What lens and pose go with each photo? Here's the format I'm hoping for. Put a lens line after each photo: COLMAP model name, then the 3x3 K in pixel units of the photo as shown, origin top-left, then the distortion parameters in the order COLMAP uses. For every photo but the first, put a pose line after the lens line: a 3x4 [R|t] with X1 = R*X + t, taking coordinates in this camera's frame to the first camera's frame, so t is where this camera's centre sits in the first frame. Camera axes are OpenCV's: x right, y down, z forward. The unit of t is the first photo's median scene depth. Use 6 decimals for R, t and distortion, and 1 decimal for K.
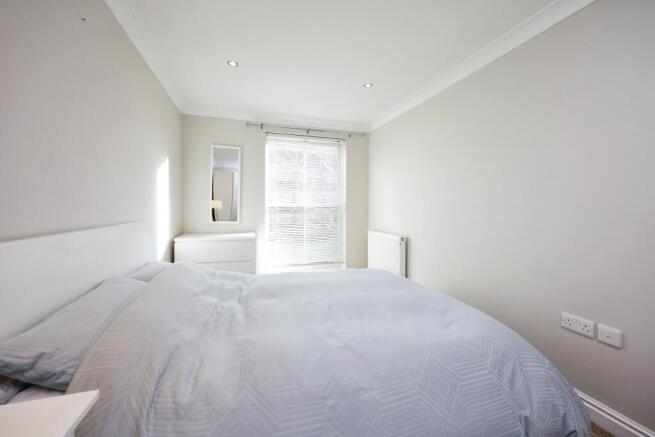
lens RADIAL K [[272.3, 0, 315.0], [0, 272.3, 208.9], [0, 0, 1]] dist [0.007822, -0.001174]
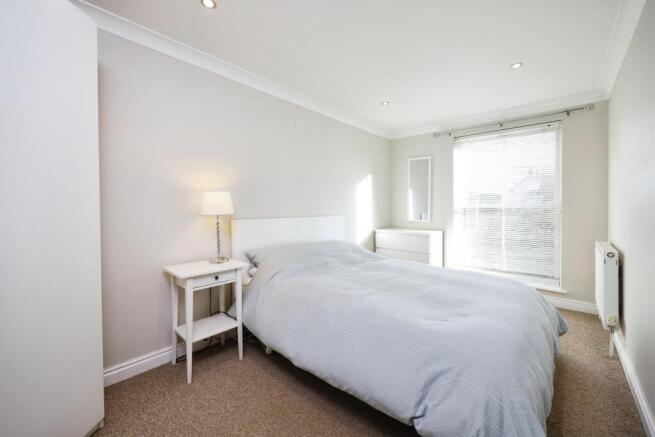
lens RADIAL K [[272.3, 0, 332.3], [0, 272.3, 214.4], [0, 0, 1]] dist [0.007822, -0.001174]
pose [[0.517986, 0.020486, -0.855144, 0.485059], [-0.004627, 0.999766, 0.021148, -0.002420], [0.855377, -0.006997, 0.517959, 0.042945]]
